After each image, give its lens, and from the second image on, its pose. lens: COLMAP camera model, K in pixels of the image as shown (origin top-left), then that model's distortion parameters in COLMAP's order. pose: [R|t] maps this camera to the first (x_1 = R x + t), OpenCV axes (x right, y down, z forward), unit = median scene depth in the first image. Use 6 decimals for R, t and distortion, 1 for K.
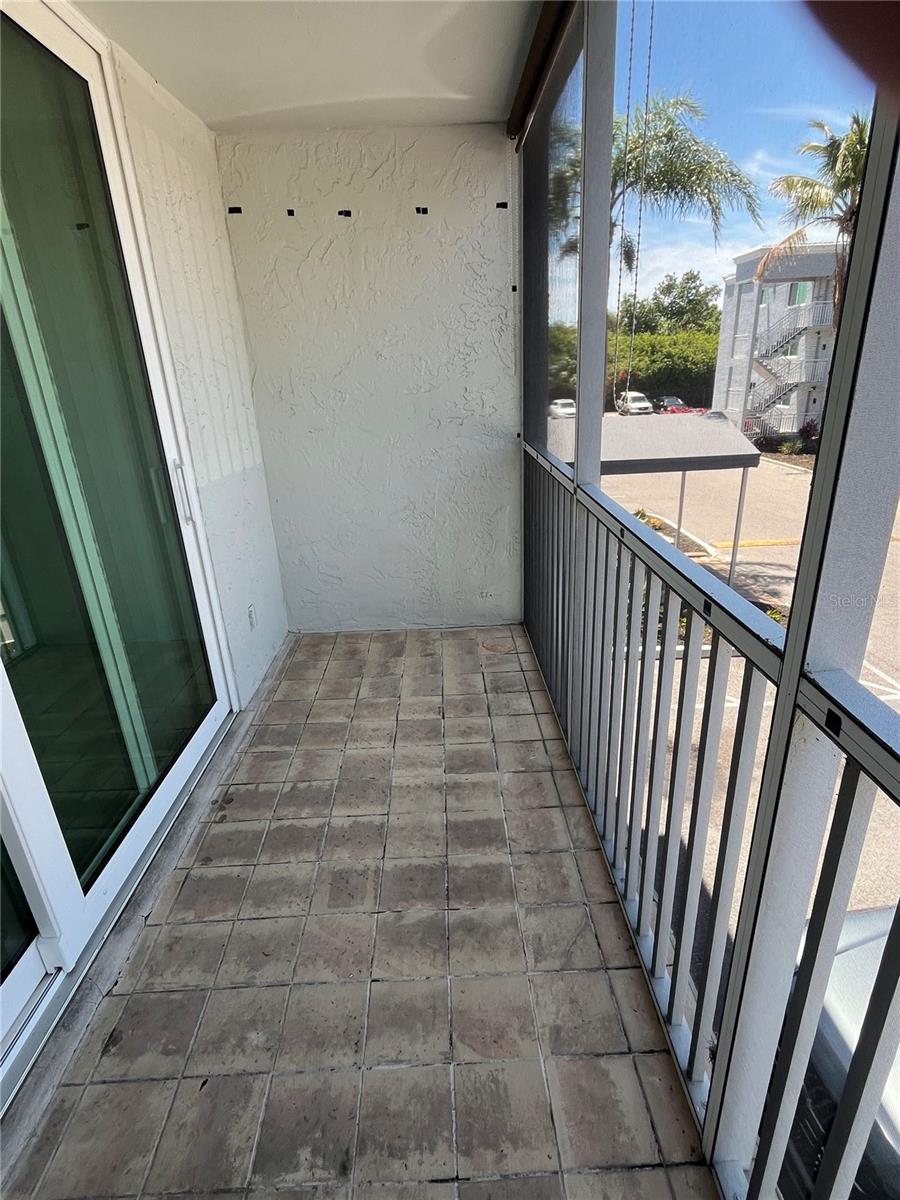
lens RADIAL K [[599.0, 0, 451.9], [0, 599.0, 596.2], [0, 0, 1]] dist [-0.002400, -0.000387]
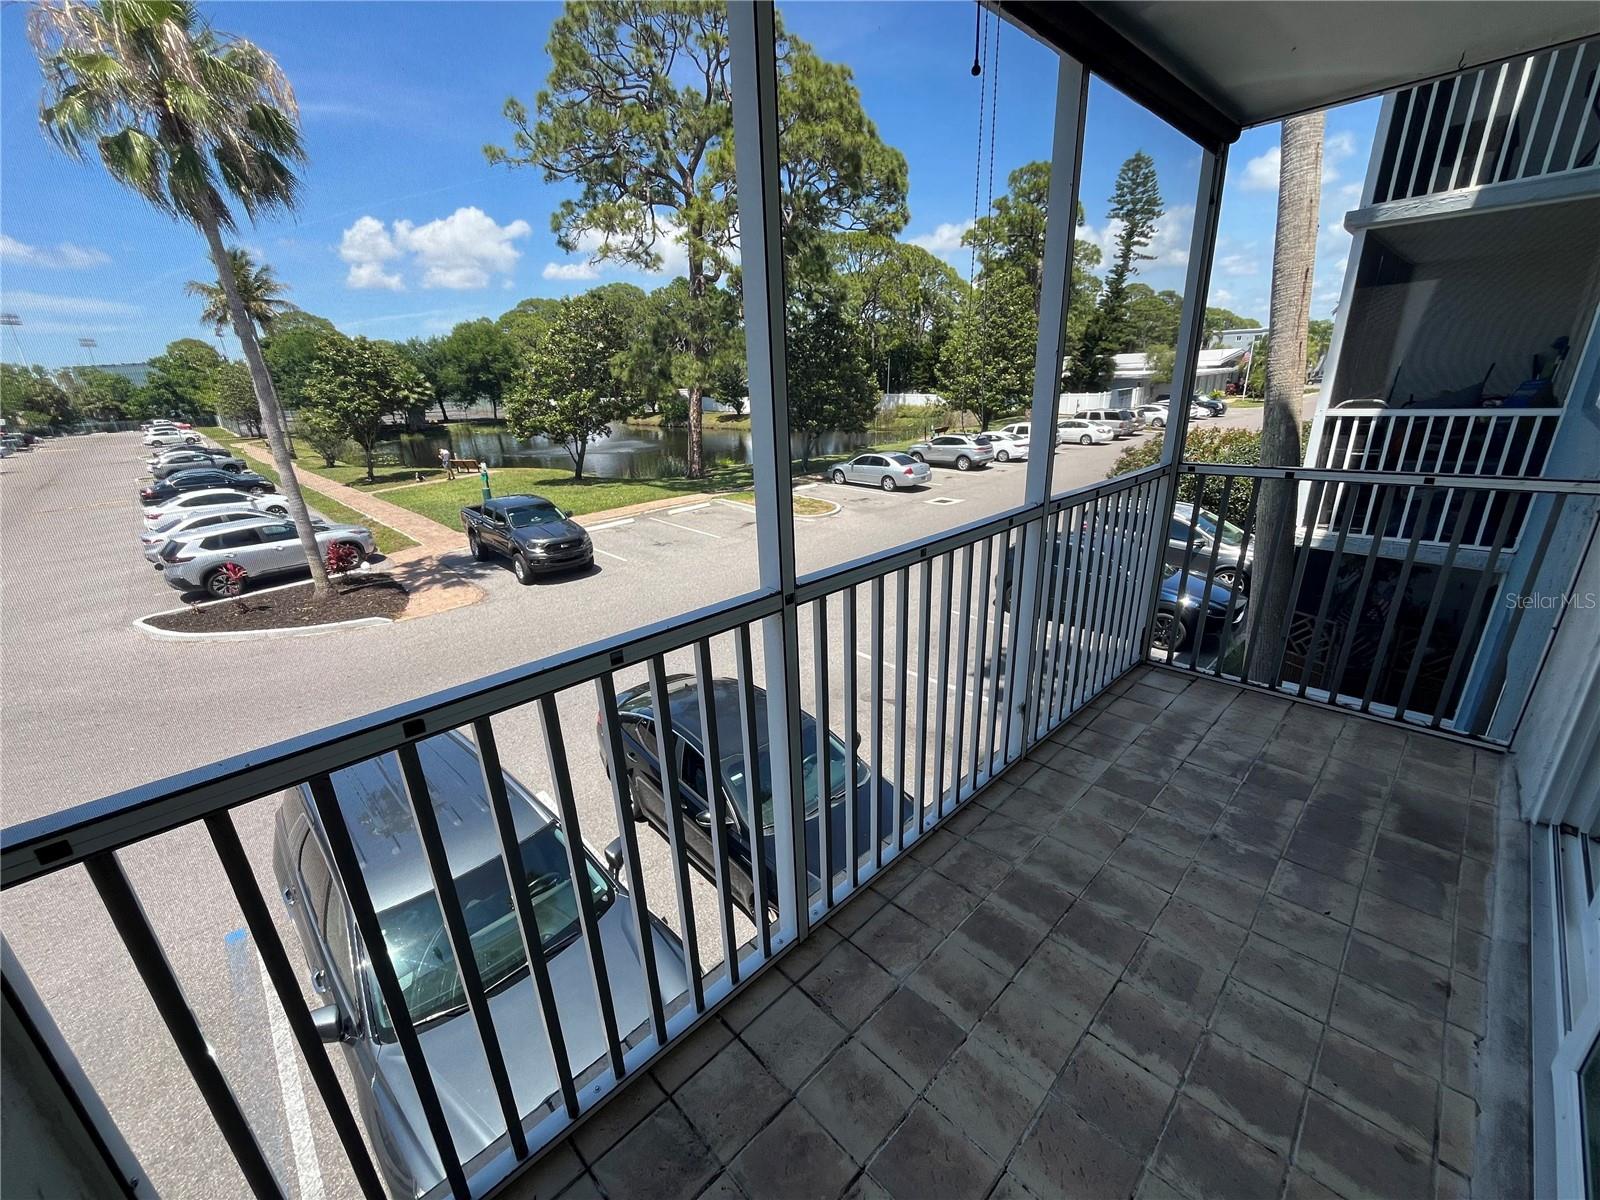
lens RADIAL K [[641.8, 0, 800.4], [0, 641.8, 607.1], [0, 0, 1]] dist [-0.001218, -0.000112]
pose [[-0.673189, -0.182156, 0.716684, -0.357465], [0.326702, 0.796203, 0.509242, -0.567822], [-0.663388, 0.576958, -0.476484, 1.409886]]
